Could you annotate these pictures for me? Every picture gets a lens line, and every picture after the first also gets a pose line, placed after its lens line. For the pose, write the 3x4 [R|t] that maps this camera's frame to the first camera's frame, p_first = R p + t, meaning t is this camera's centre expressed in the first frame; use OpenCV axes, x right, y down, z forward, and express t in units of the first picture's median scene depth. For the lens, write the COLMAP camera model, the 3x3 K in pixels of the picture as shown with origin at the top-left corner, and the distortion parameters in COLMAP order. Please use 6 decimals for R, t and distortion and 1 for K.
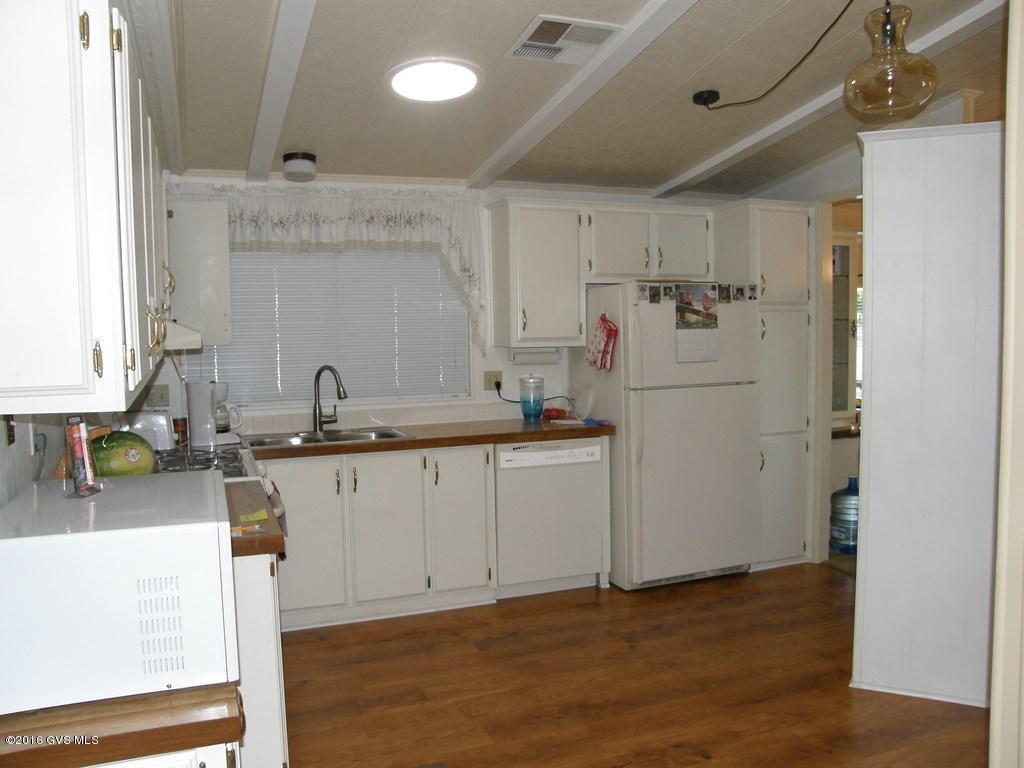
lens RADIAL K [[832.2, 0, 514.3], [0, 832.2, 381.6], [0, 0, 1]] dist [-0.155031, 0.133513]
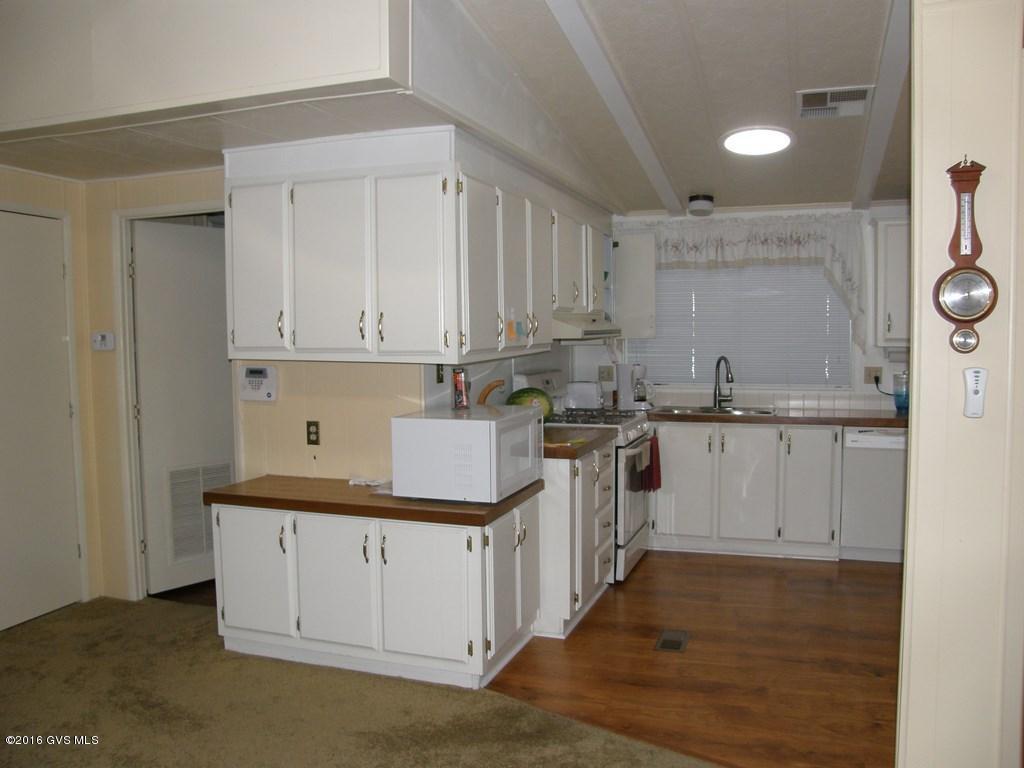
lens RADIAL K [[832.2, 0, 516.0], [0, 832.2, 378.0], [0, 0, 1]] dist [-0.155031, 0.133513]
pose [[0.758065, 0.045381, -0.650599, 0.366997], [-0.048277, 0.998744, 0.013414, 0.012646], [0.650390, 0.021240, 0.759303, -0.189076]]
